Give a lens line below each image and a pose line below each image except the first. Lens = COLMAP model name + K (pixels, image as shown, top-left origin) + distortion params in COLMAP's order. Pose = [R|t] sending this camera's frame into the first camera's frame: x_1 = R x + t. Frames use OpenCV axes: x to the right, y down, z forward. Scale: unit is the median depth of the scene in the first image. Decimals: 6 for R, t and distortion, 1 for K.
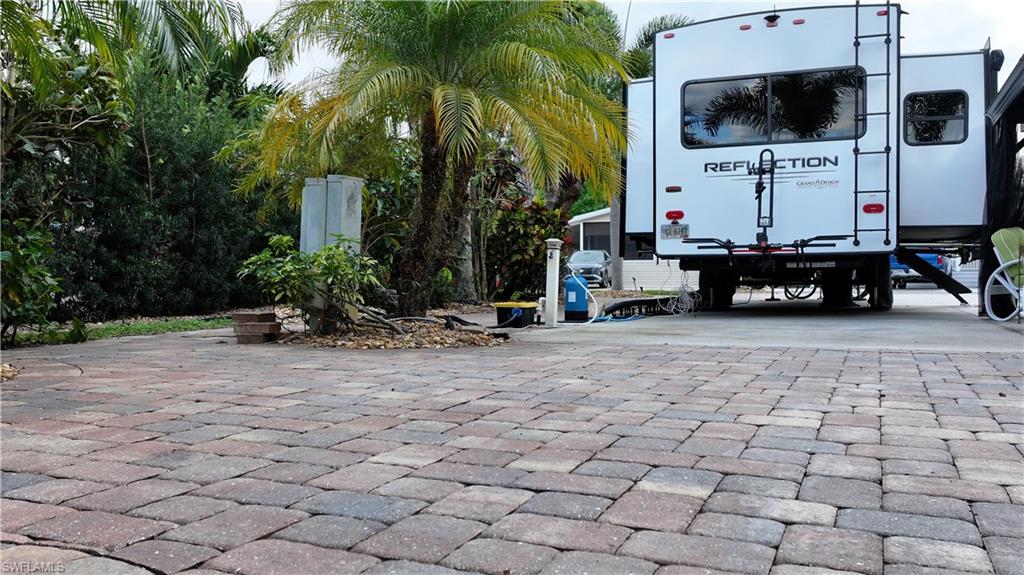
lens RADIAL K [[880.3, 0, 513.6], [0, 880.3, 288.4], [0, 0, 1]] dist [0.001058, -0.011366]
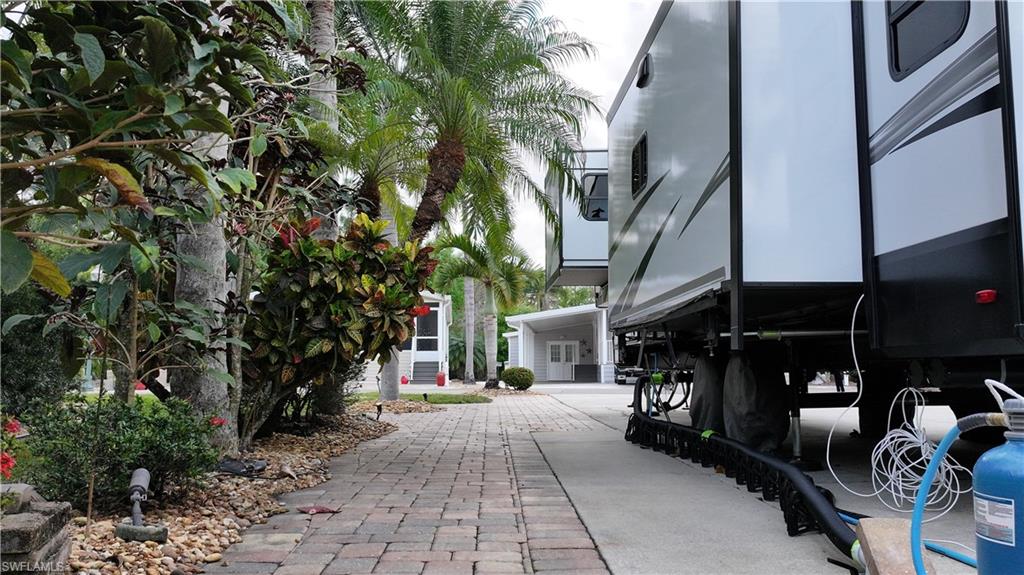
lens RADIAL K [[880.3, 0, 513.6], [0, 880.3, 288.4], [0, 0, 1]] dist [0.001058, -0.011366]
pose [[0.914355, 0.039966, 0.402936, -0.123087], [0.001248, 0.994834, -0.101508, -0.028257], [-0.404911, 0.093318, 0.909582, 0.813844]]
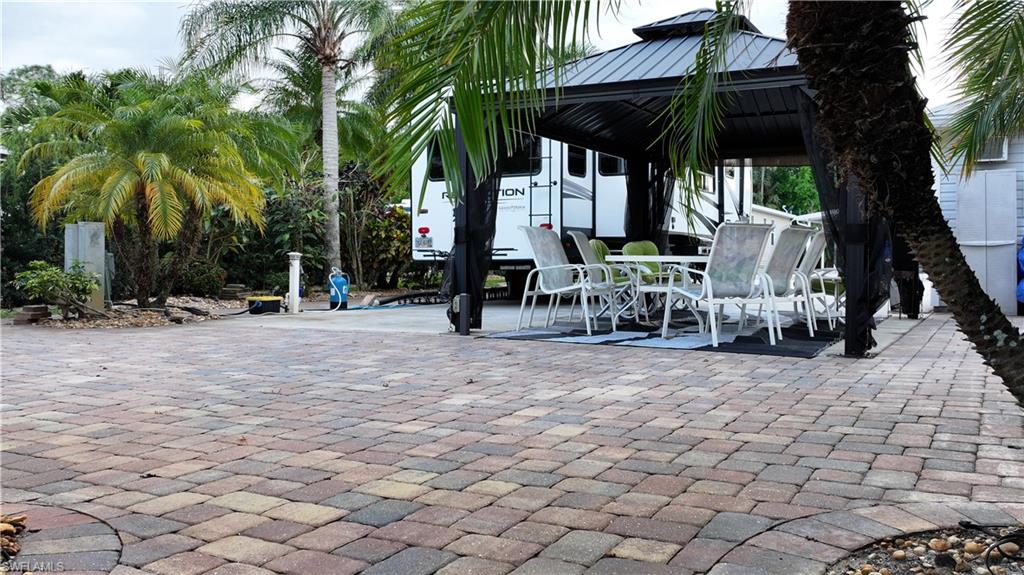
lens RADIAL K [[880.3, 0, 513.6], [0, 880.3, 288.4], [0, 0, 1]] dist [0.001058, -0.011366]
pose [[0.994430, 0.000460, -0.105401, 0.463342], [0.001930, 0.999743, 0.022581, -0.024666], [0.105384, -0.022658, 0.994173, -0.330031]]
